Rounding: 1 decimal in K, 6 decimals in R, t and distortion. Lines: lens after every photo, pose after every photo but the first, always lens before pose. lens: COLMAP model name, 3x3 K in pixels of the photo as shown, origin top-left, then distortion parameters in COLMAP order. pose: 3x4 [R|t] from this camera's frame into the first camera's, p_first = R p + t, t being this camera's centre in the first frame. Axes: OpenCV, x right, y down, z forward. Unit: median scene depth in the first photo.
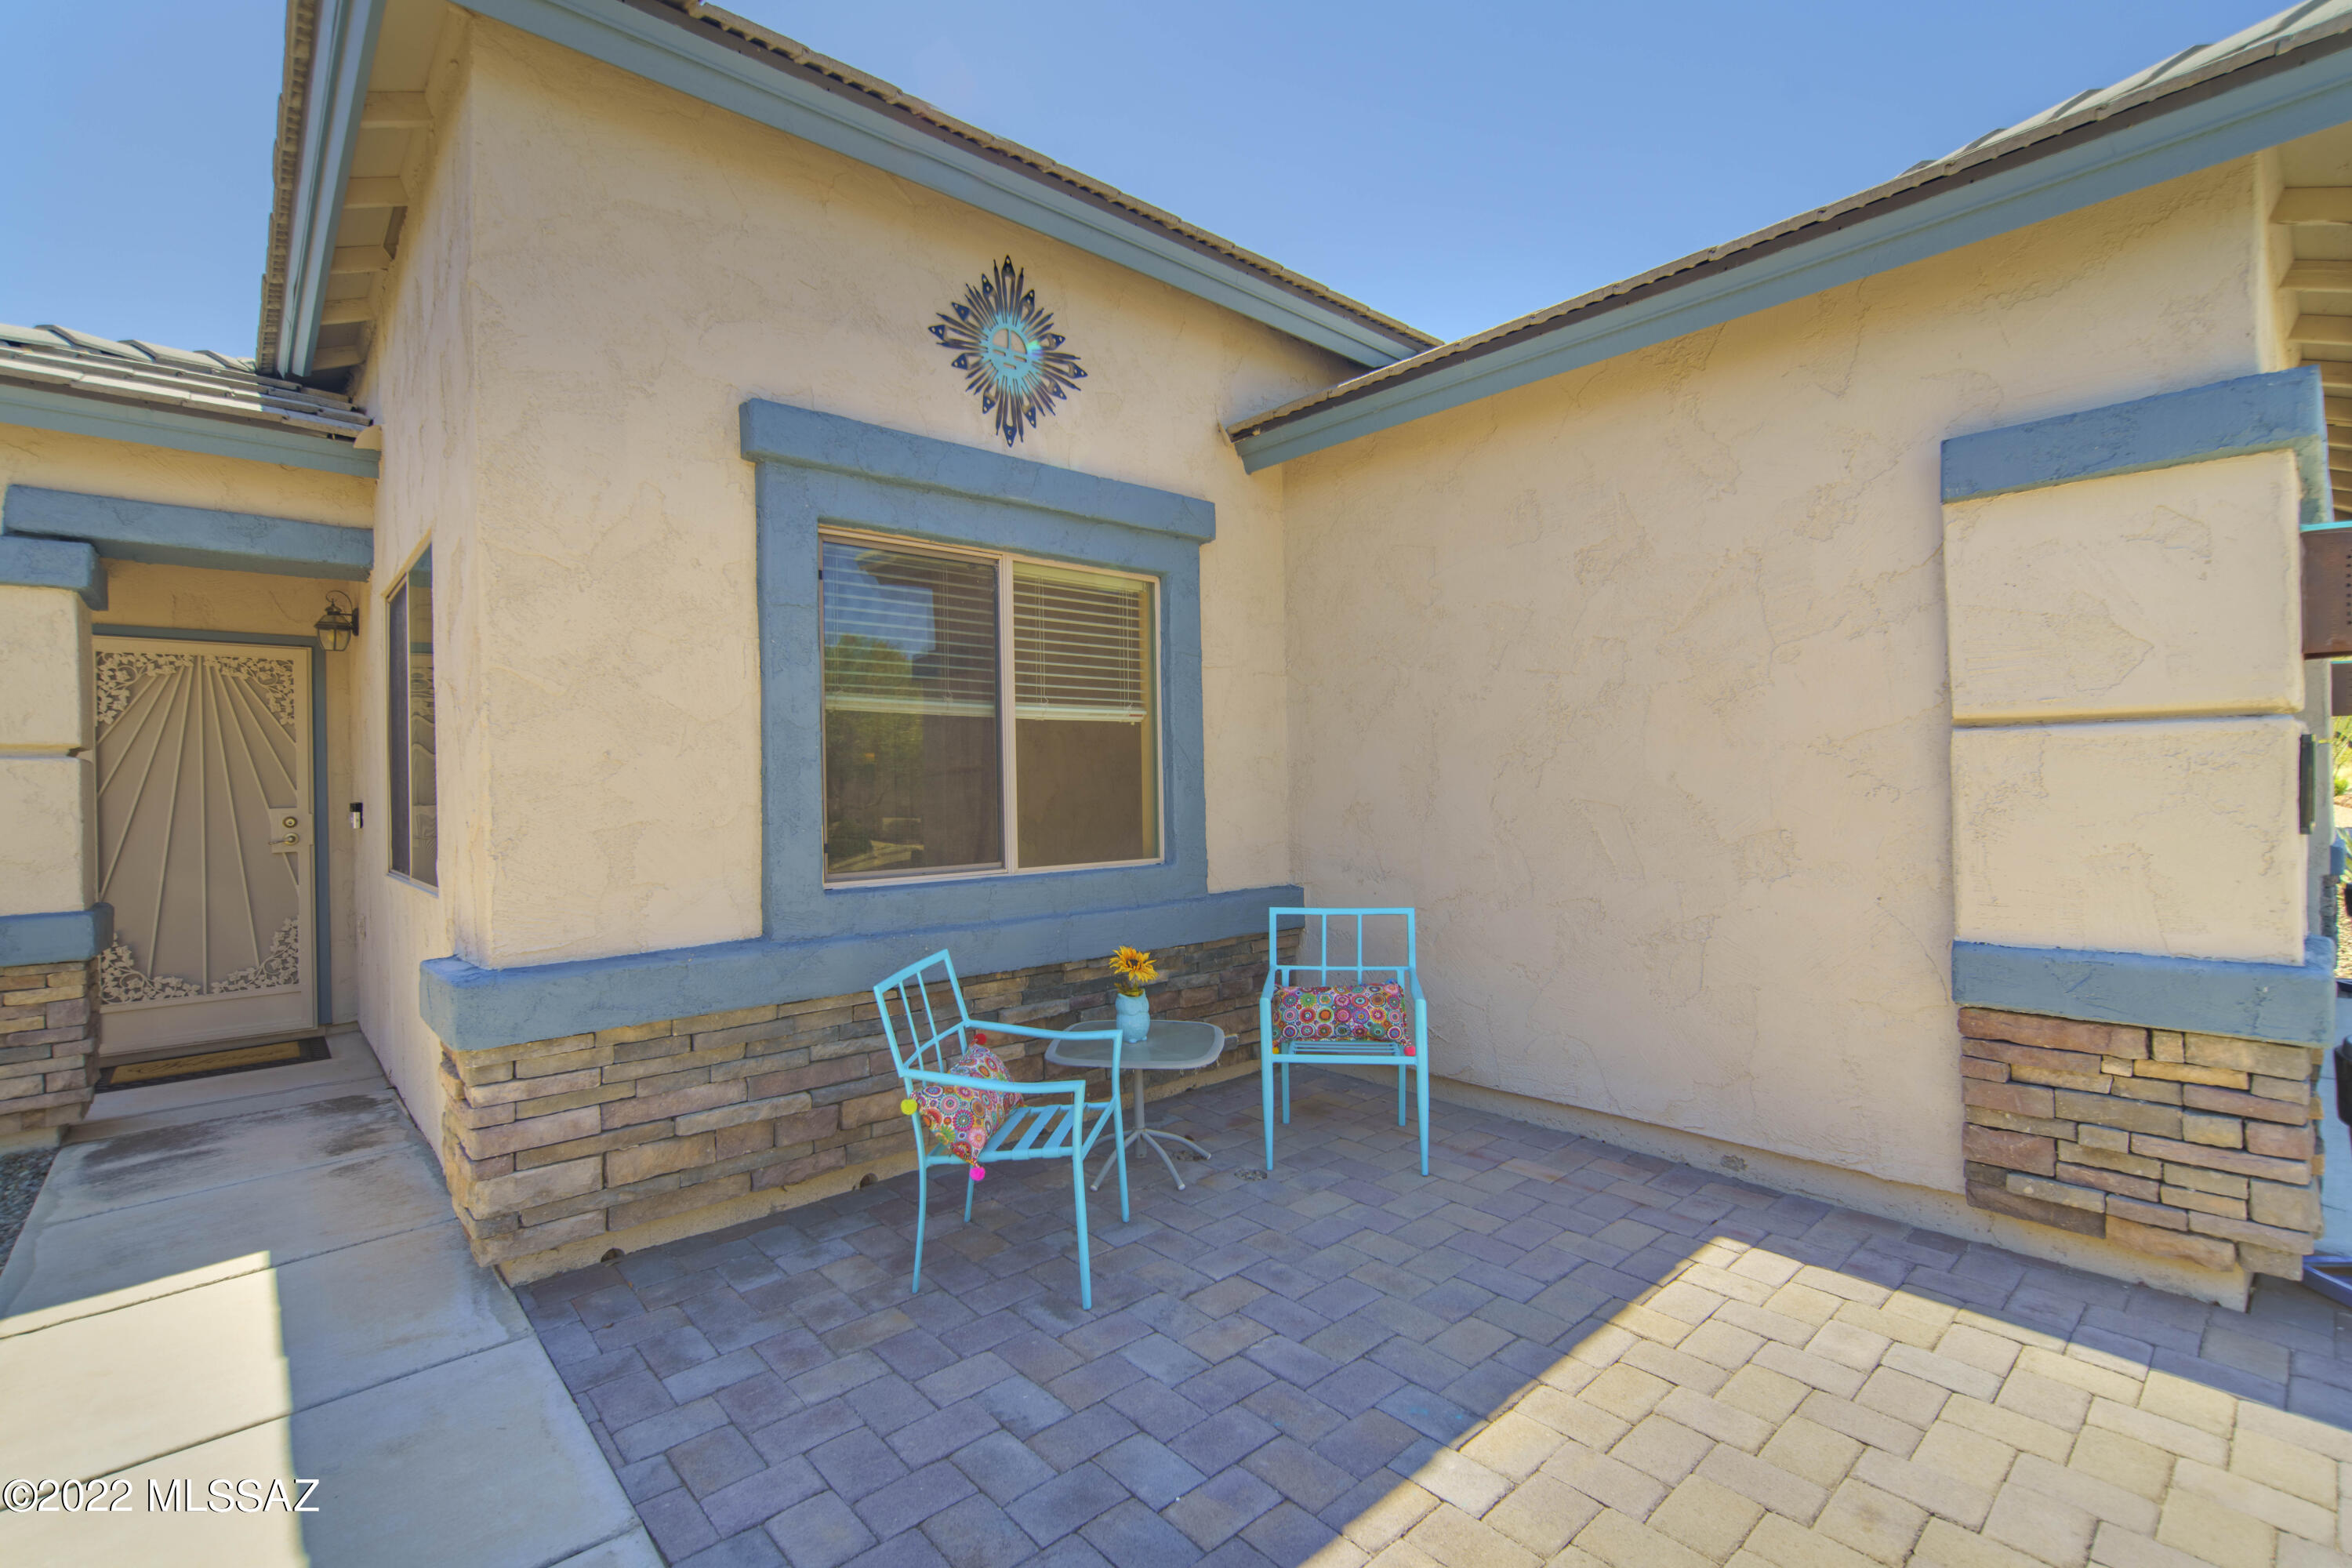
lens RADIAL K [[1053.2, 0, 1176.0], [0, 1053.2, 784.0], [0, 0, 1]] dist [-0.043143, 0.019804]
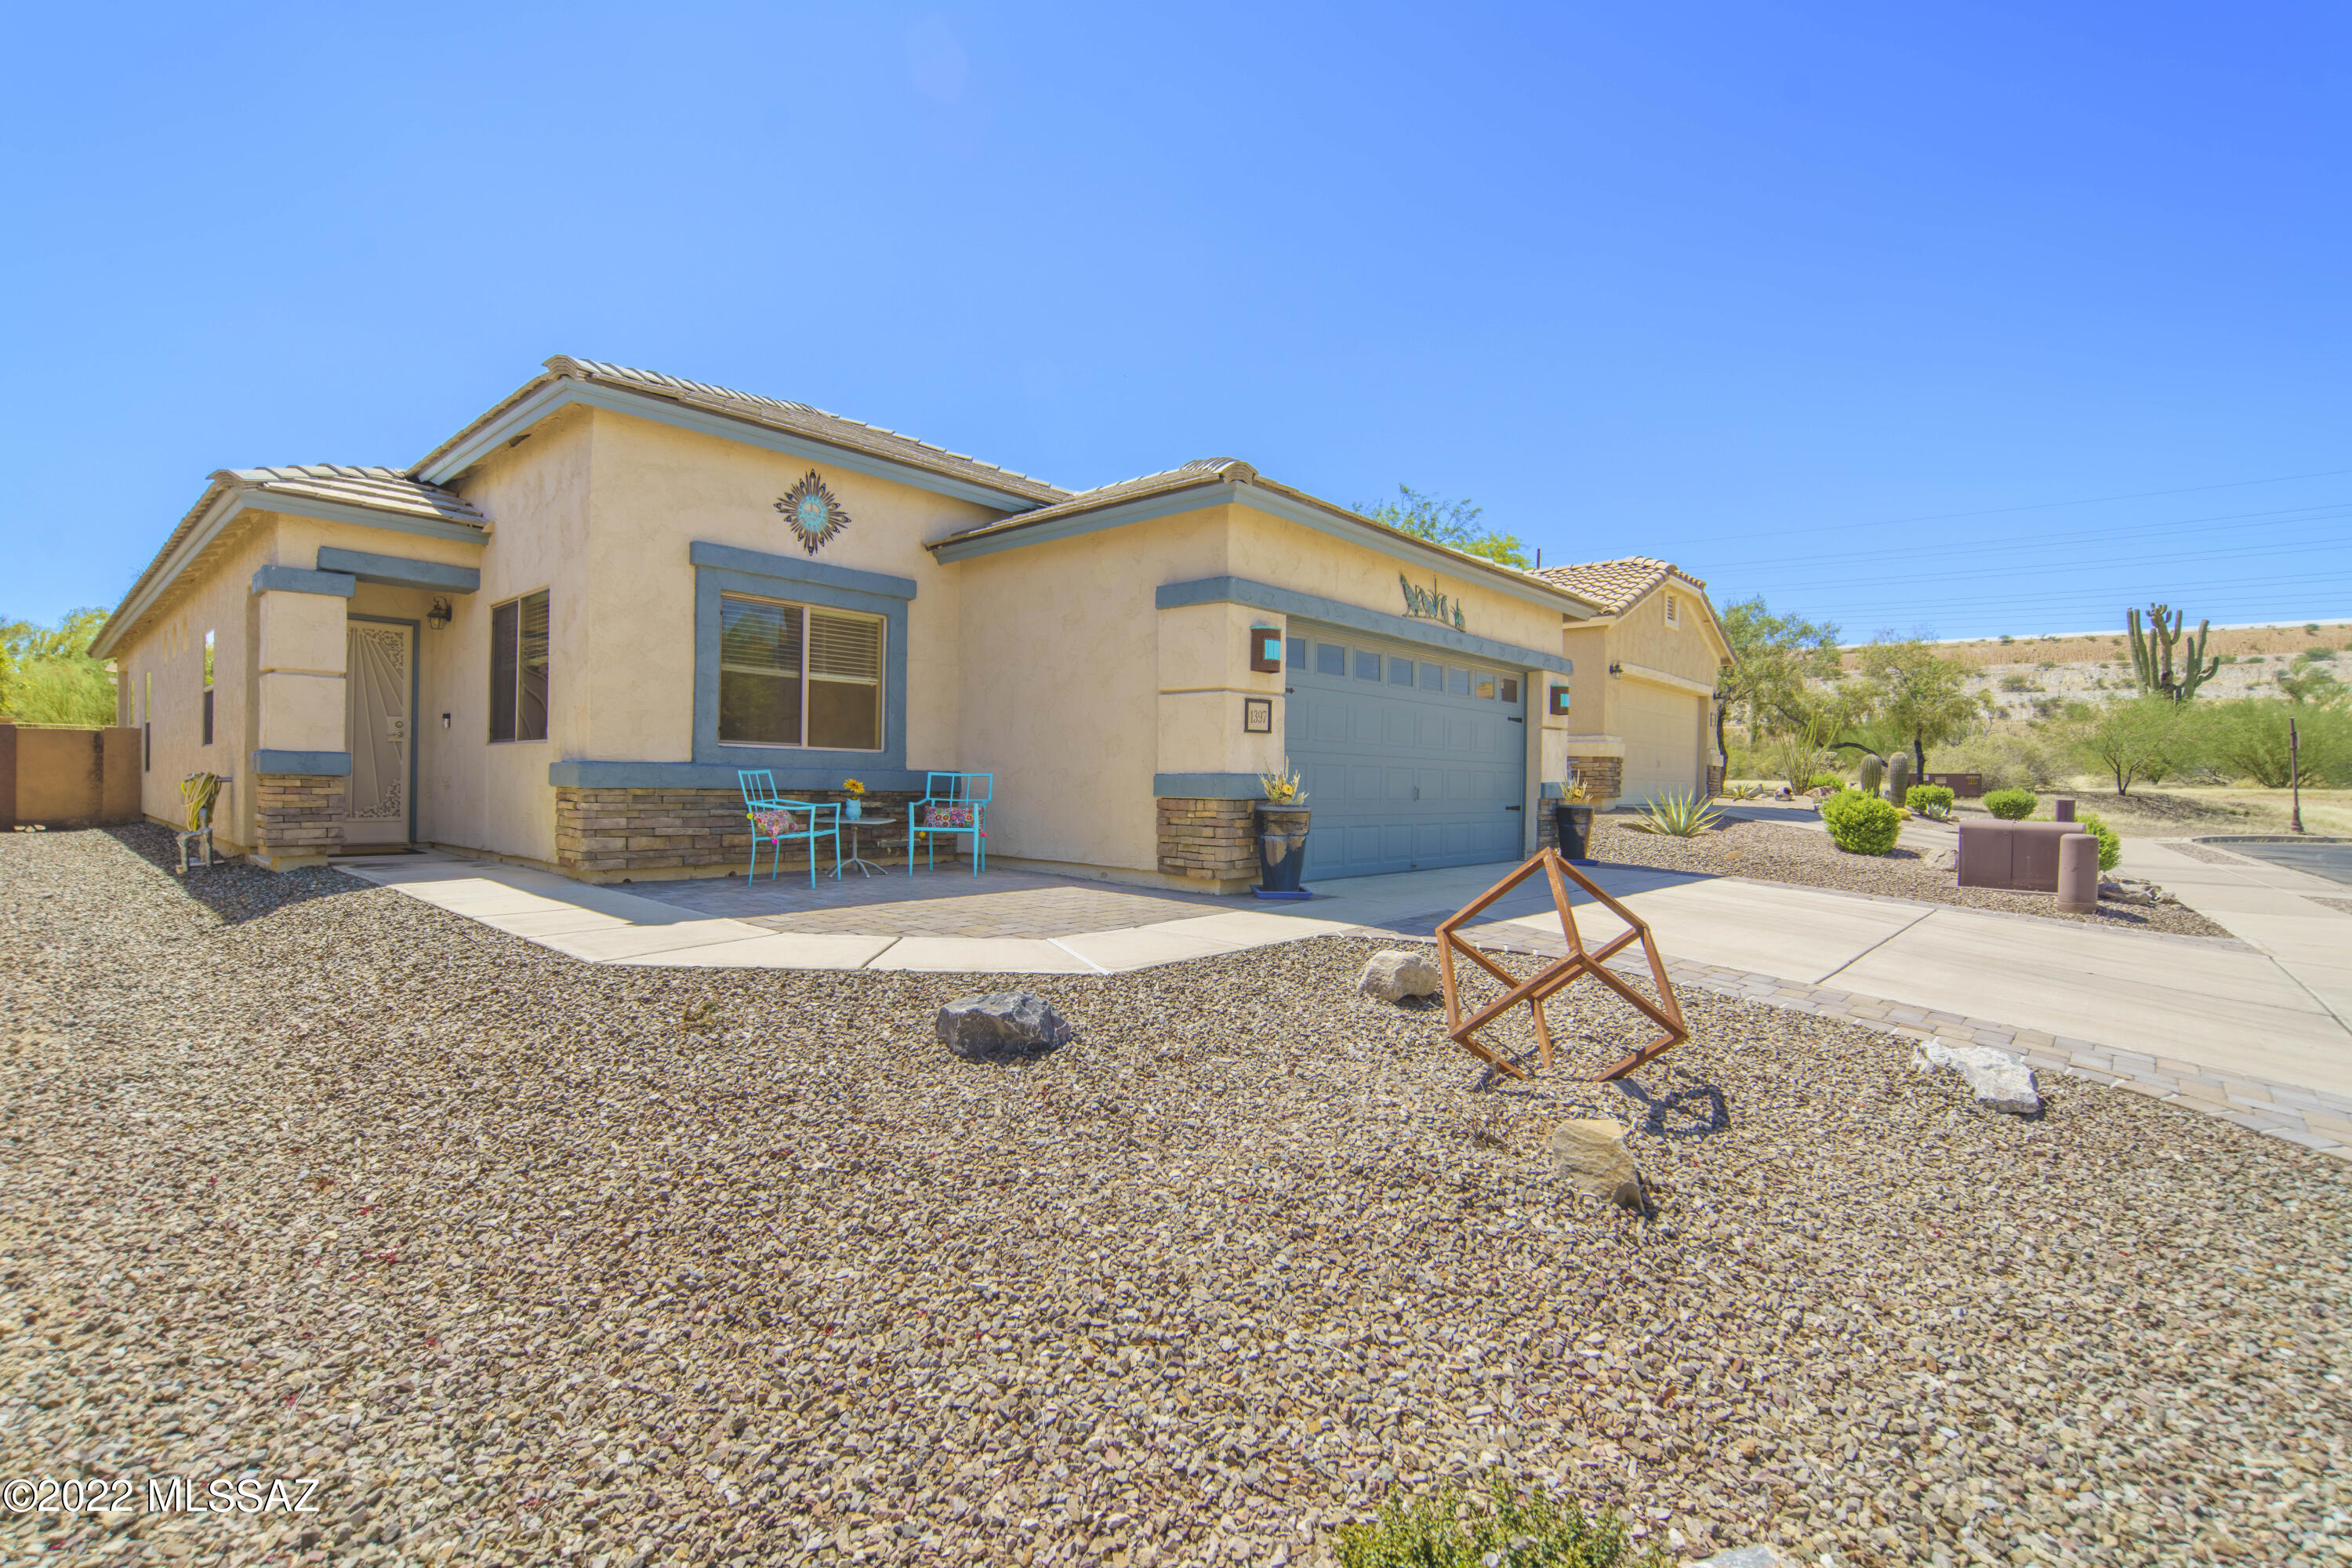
lens RADIAL K [[1053.2, 0, 1176.0], [0, 1053.2, 784.0], [0, 0, 1]] dist [-0.043143, 0.019804]
pose [[0.993340, 0.034377, 0.109974, 0.386217], [-0.034392, 0.999407, -0.001767, 0.138436], [-0.109969, -0.002027, 0.993933, -1.298437]]
